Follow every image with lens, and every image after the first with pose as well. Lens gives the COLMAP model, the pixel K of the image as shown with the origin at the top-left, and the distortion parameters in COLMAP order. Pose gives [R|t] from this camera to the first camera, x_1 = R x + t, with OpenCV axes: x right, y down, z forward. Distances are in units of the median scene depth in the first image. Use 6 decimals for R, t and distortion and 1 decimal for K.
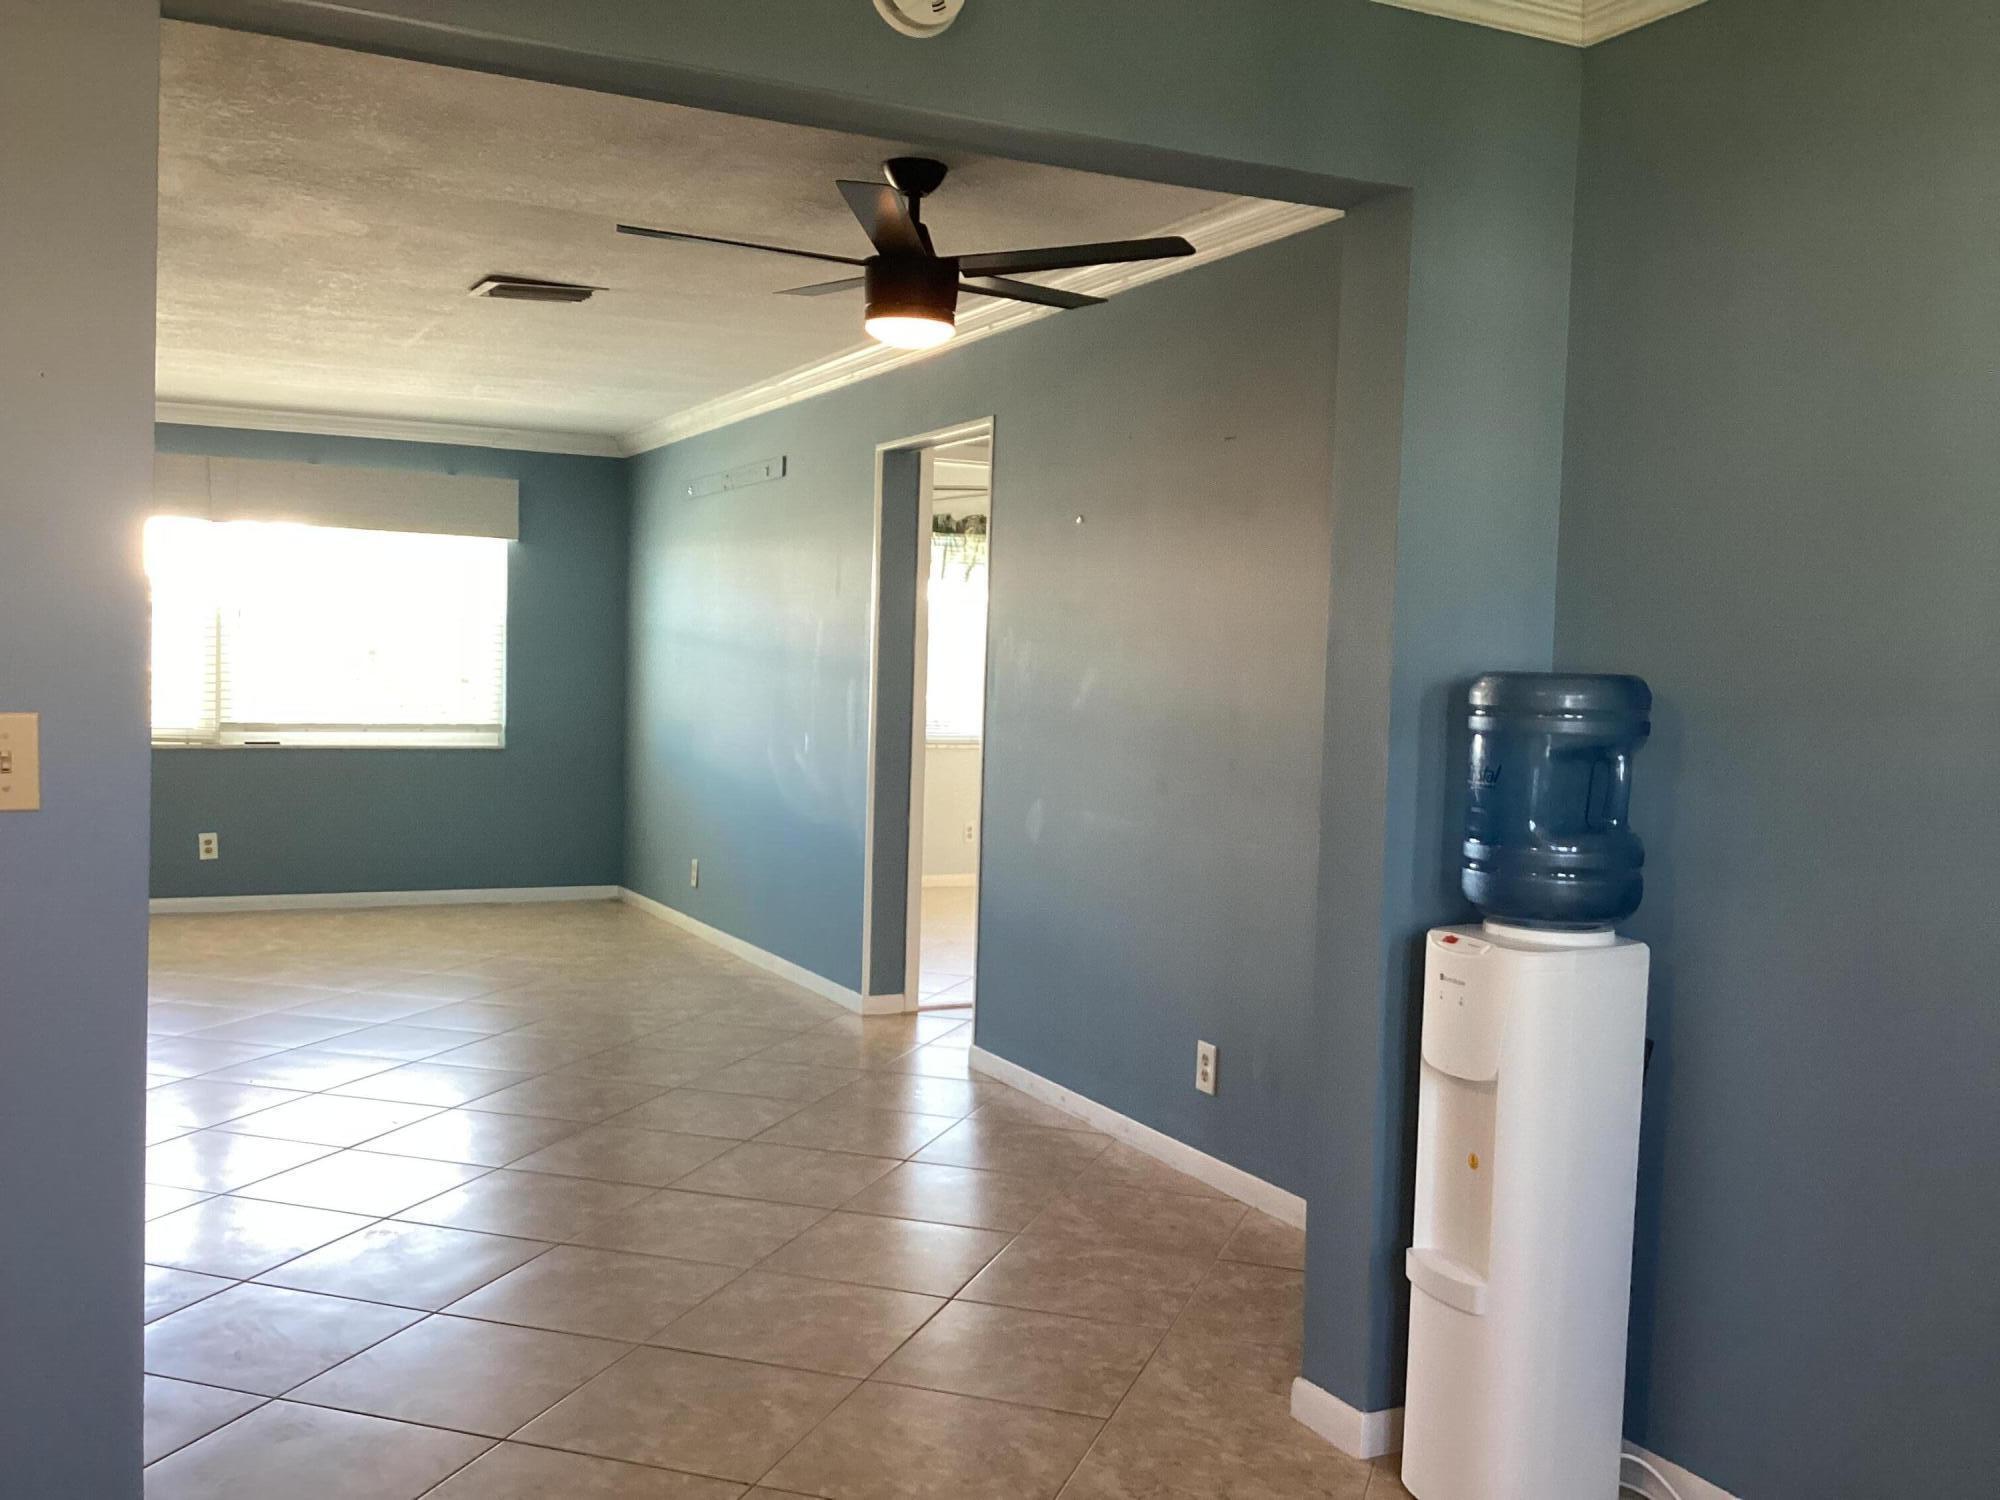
lens RADIAL K [[1843.3, 0, 999.9], [0, 1843.3, 742.6], [0, 0, 1]] dist [0.065046, 0.000000]
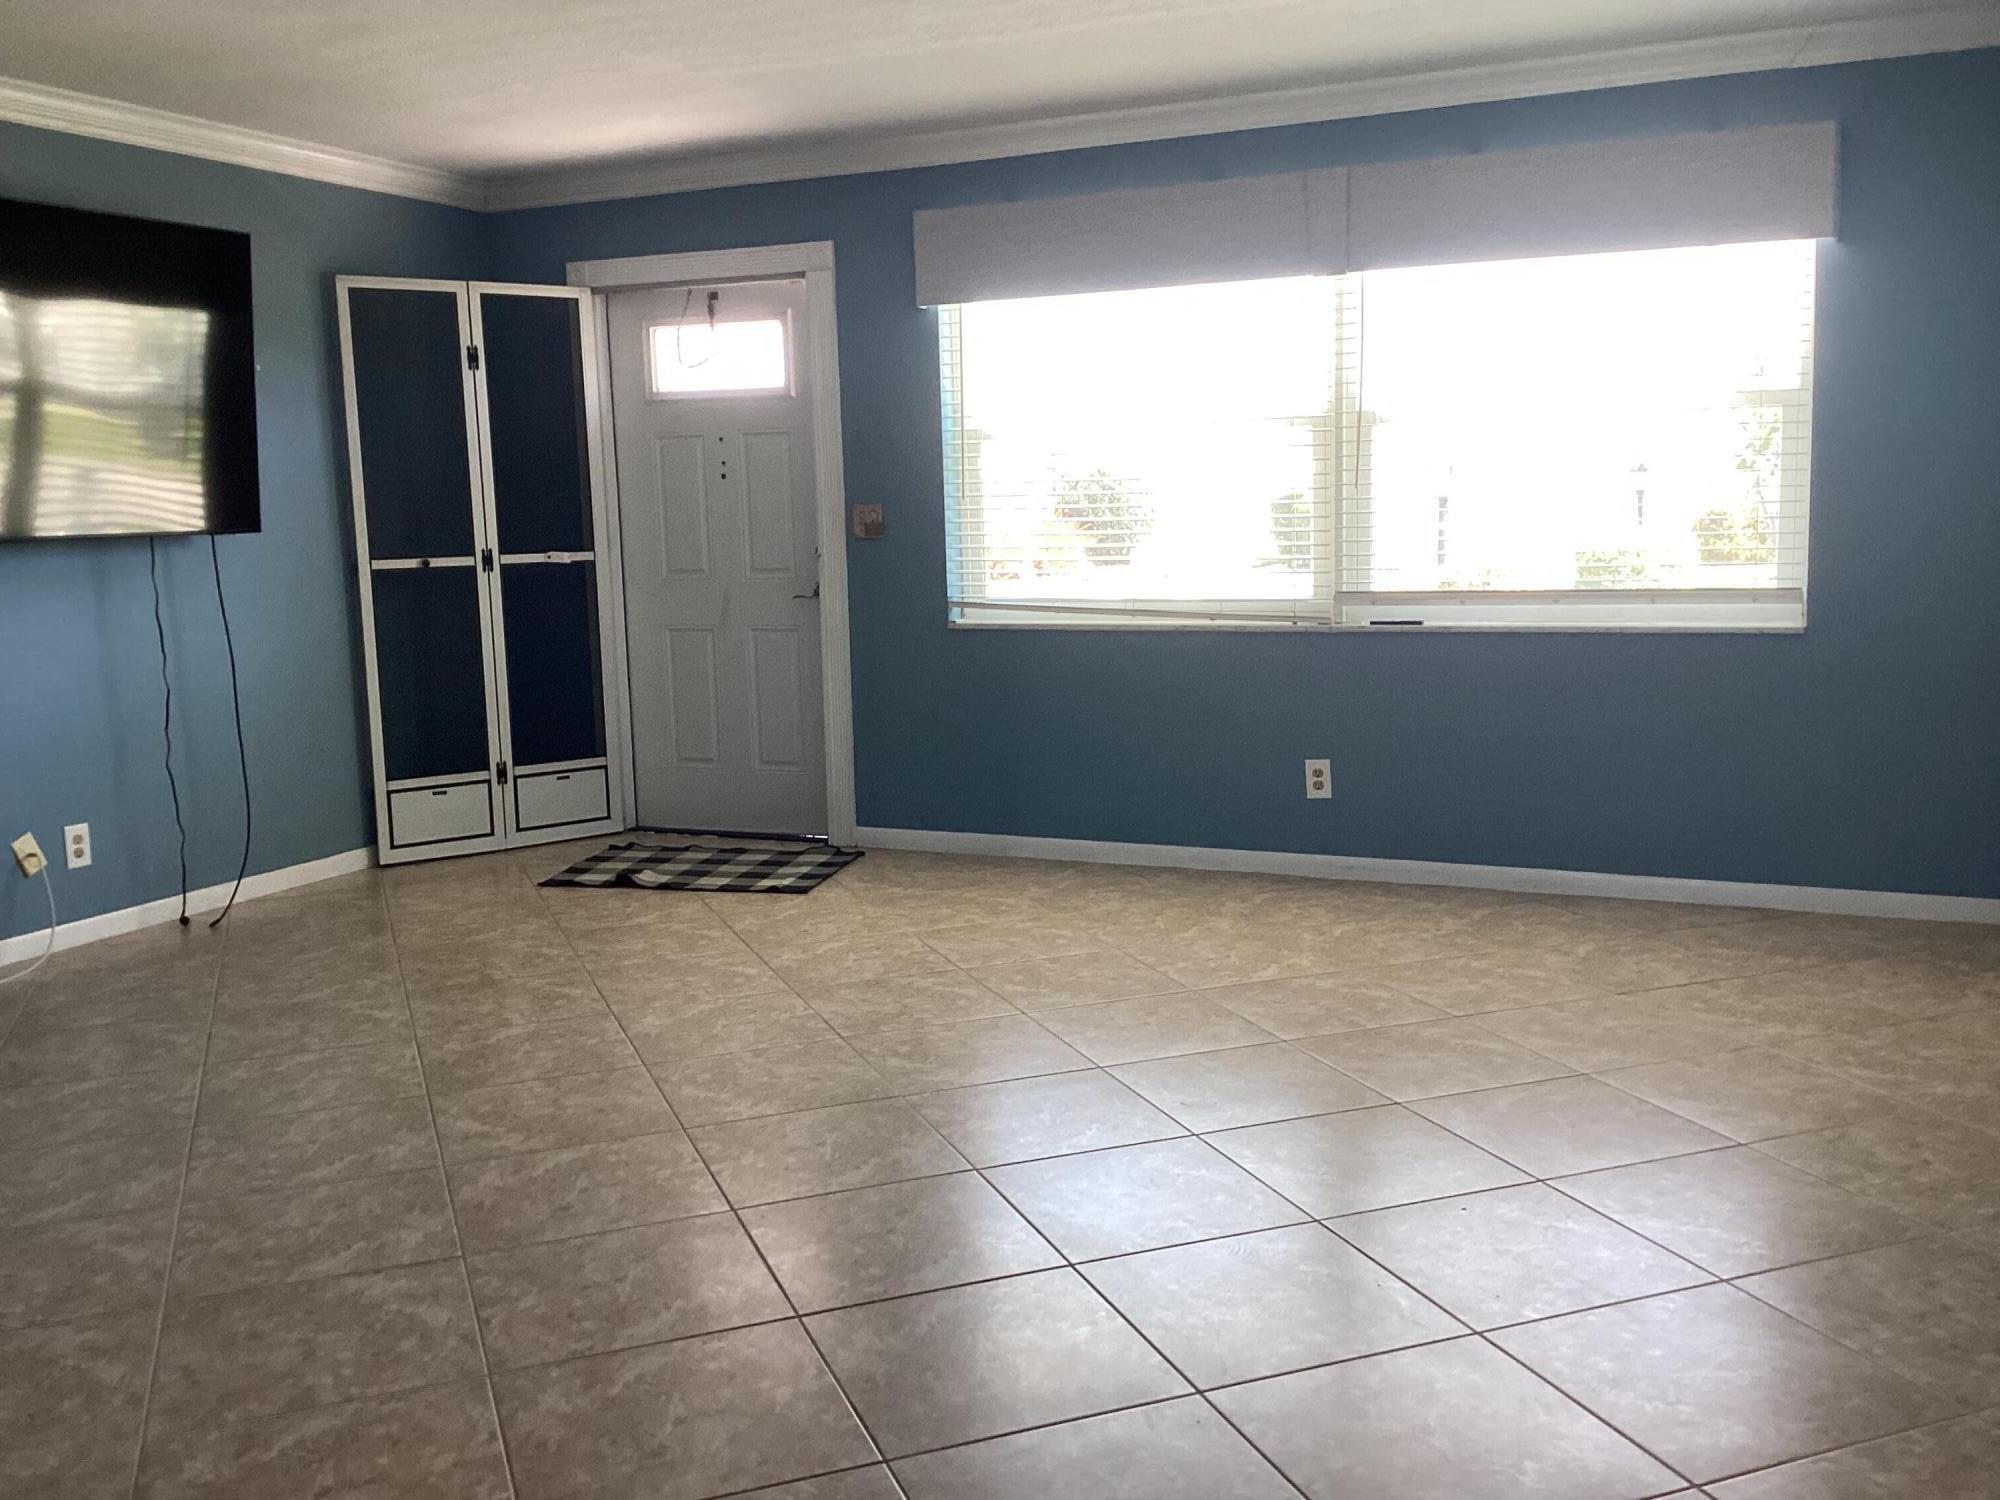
lens RADIAL K [[1843.3, 0, 1003.9], [0, 1843.3, 756.3], [0, 0, 1]] dist [0.065046, 0.000000]
pose [[0.645732, 0.070897, -0.760266, 0.003567], [0.015675, 0.994240, 0.106028, -0.028036], [0.763403, -0.080383, 0.640901, 0.576726]]
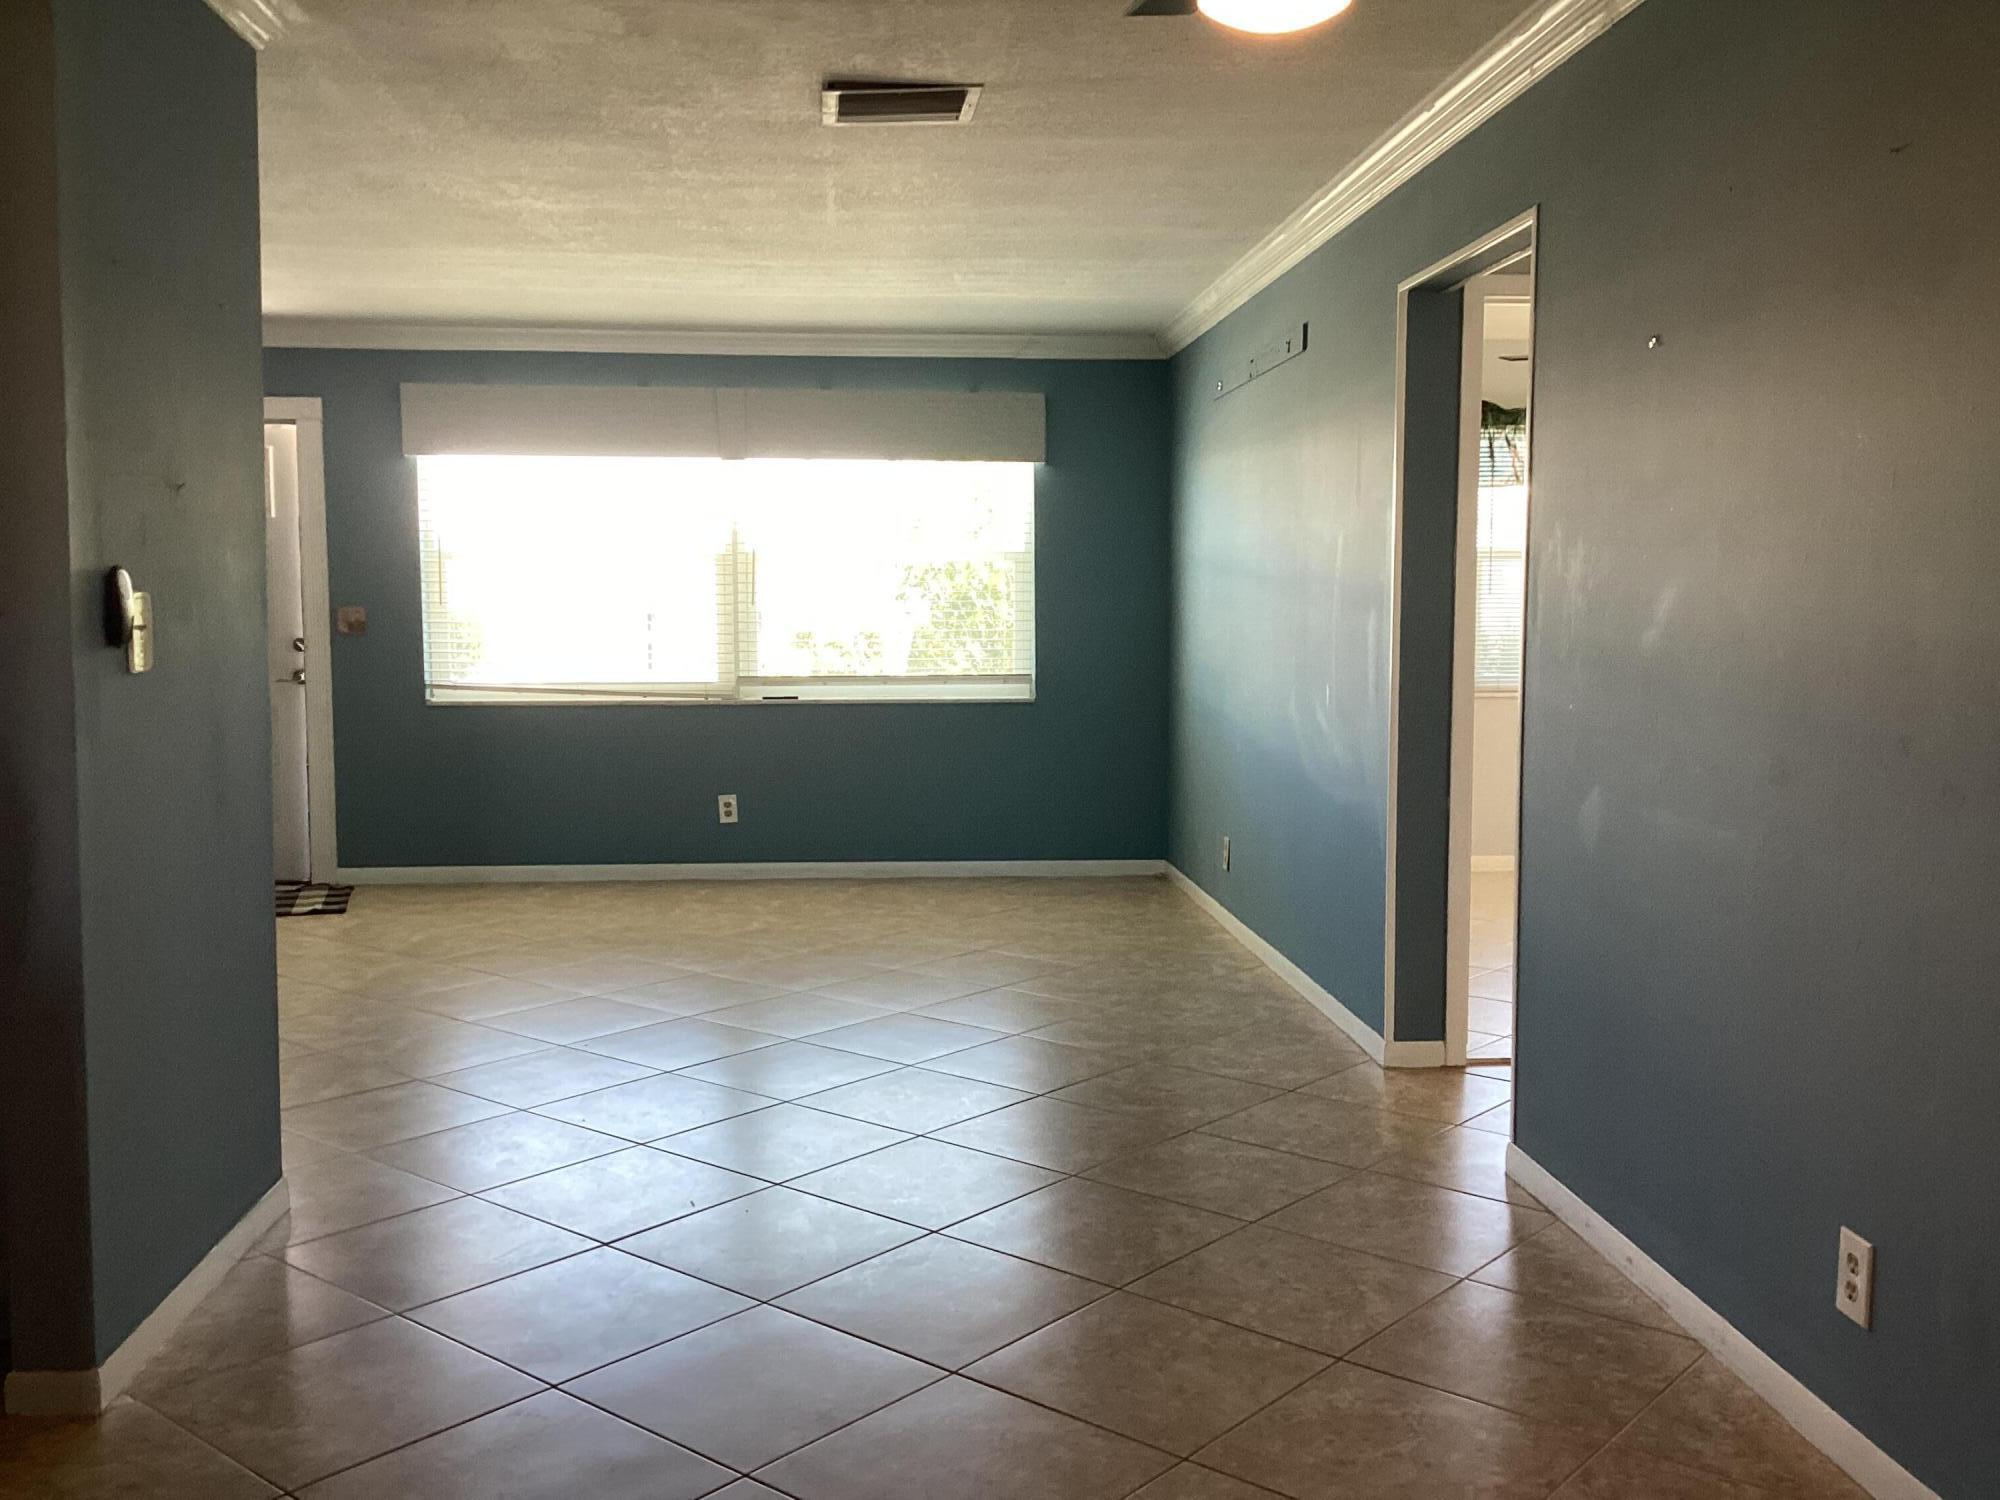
lens RADIAL K [[1843.3, 0, 995.6], [0, 1843.3, 739.5], [0, 0, 1]] dist [0.065046, 0.000000]
pose [[0.928802, 0.002094, -0.370571, 0.048689], [0.008818, 0.999576, 0.027750, -0.004277], [0.370472, -0.029042, 0.928389, 0.226909]]
